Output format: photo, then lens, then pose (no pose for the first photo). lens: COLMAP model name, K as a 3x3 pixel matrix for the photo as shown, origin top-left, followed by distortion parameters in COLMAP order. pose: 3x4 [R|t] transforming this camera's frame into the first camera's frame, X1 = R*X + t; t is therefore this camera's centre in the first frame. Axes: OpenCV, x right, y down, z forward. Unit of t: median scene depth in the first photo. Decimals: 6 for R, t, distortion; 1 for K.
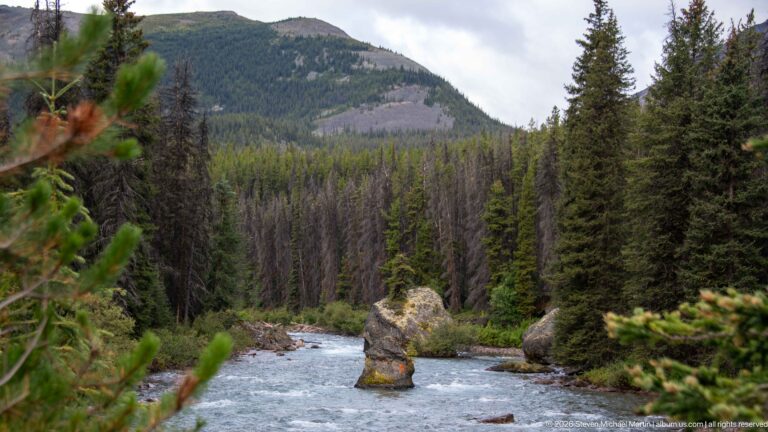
lens RADIAL K [[1418.1, 0, 379.9], [0, 1418.1, 215.3], [0, 0, 1]] dist [0.603190, 0.000000]
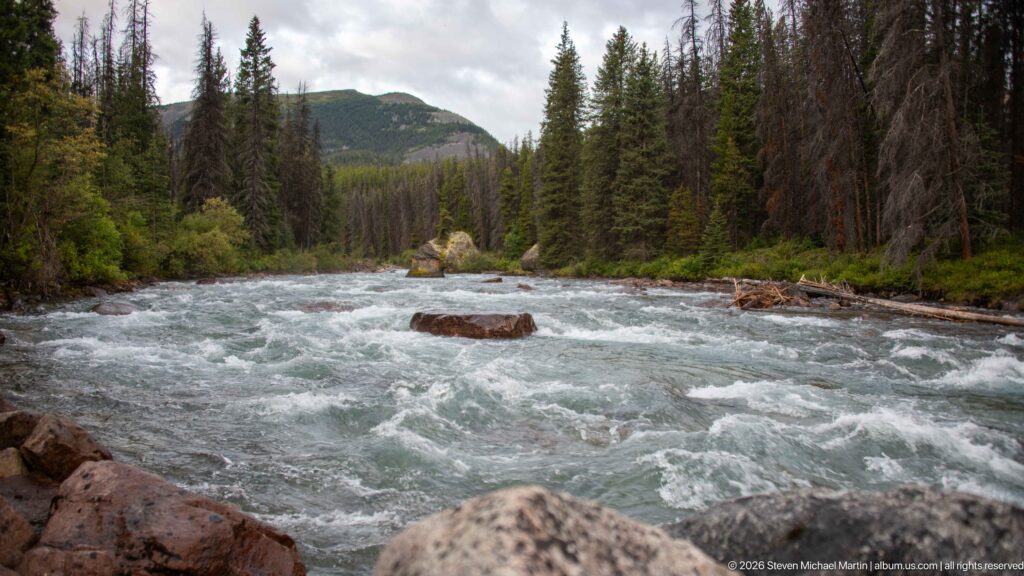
lens RADIAL K [[795.2, 0, 515.0], [0, 795.2, 288.4], [0, 0, 1]] dist [0.006986, 0.000838]
pose [[0.998150, -0.010780, 0.059831, 0.038344], [0.008256, 0.999072, 0.042269, 0.077738], [-0.060231, -0.041697, 0.997313, 0.121579]]
